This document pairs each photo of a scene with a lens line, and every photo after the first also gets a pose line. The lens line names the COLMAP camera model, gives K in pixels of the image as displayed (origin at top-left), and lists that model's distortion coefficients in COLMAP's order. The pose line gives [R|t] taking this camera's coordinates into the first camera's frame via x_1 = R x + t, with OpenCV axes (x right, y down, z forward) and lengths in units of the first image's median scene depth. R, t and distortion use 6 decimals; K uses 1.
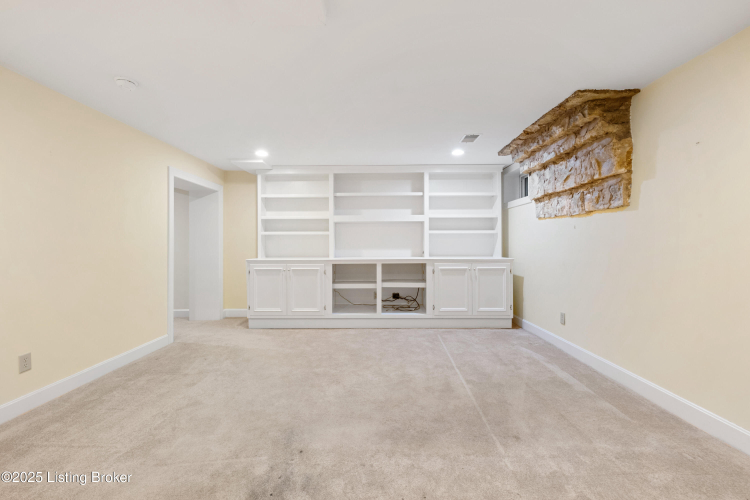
lens RADIAL K [[324.3, 0, 372.4], [0, 324.3, 242.6], [0, 0, 1]] dist [-0.002317, -0.001030]
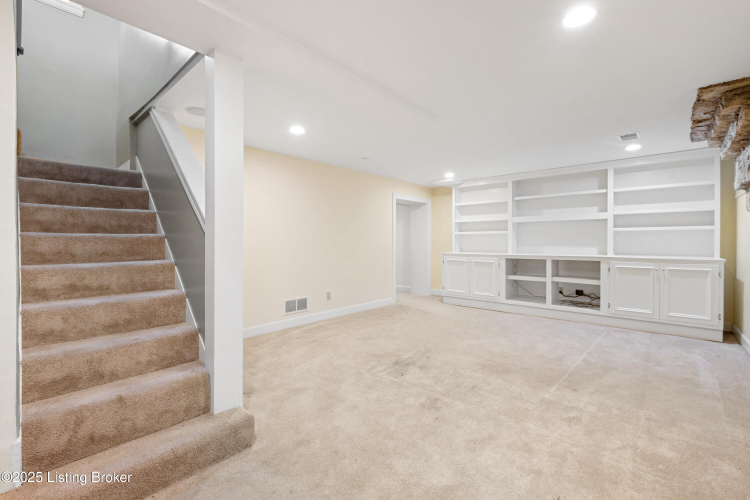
lens RADIAL K [[324.3, 0, 374.6], [0, 324.3, 246.6], [0, 0, 1]] dist [-0.002317, -0.001030]
pose [[0.755947, 0.012050, -0.654522, 0.295151], [0.003502, 0.999742, 0.022451, -0.006458], [0.654623, -0.019264, 0.755710, -0.224259]]
